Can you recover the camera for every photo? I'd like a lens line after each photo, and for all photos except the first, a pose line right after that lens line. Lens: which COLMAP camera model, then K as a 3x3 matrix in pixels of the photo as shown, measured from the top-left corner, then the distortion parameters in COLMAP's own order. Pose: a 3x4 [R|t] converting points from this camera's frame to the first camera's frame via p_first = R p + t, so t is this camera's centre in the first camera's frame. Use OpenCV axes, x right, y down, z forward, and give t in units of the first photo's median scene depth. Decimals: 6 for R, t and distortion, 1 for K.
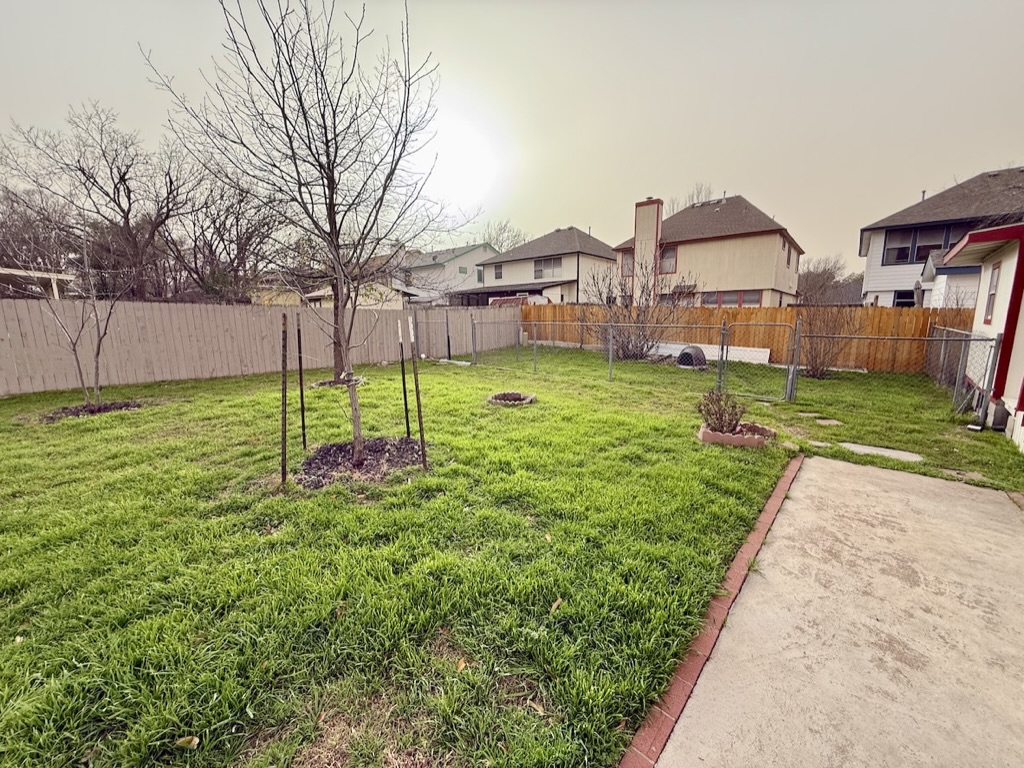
lens RADIAL K [[408.5, 0, 512.0], [0, 408.5, 384.0], [0, 0, 1]] dist [0.001038, 0.000088]
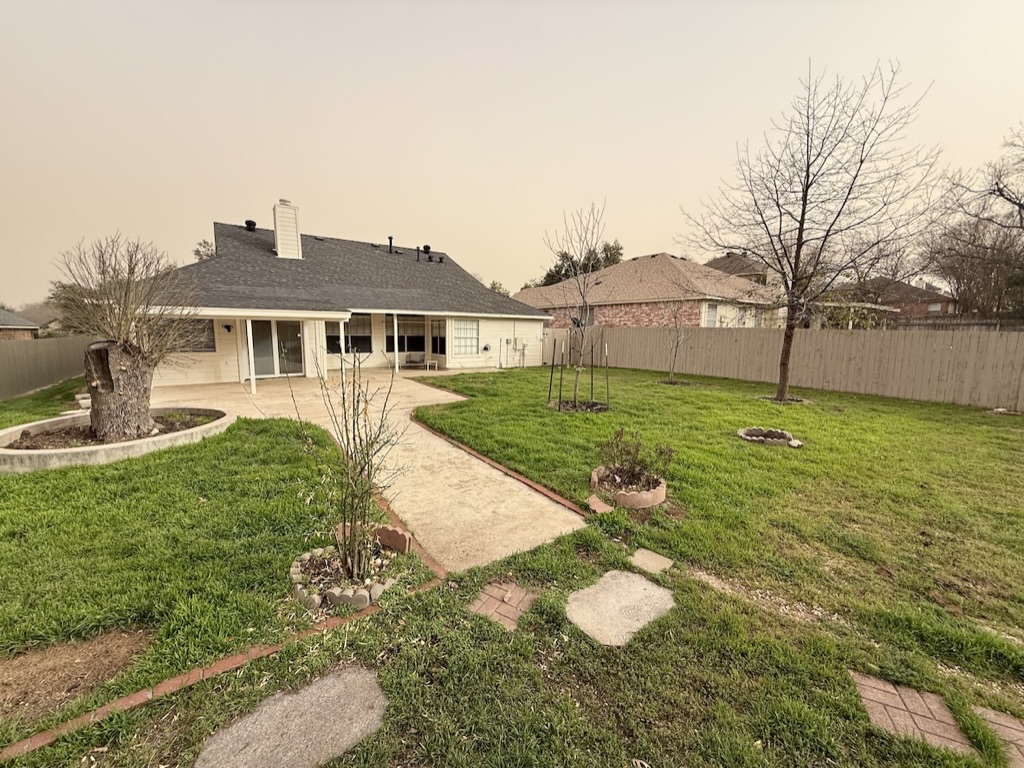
lens RADIAL K [[408.5, 0, 512.0], [0, 408.5, 384.0], [0, 0, 1]] dist [0.001038, 0.000088]
pose [[-0.240479, 0.142613, -0.960120, 0.669721], [-0.169908, 0.967691, 0.186294, -0.105752], [0.955668, 0.207932, -0.208478, 0.418724]]
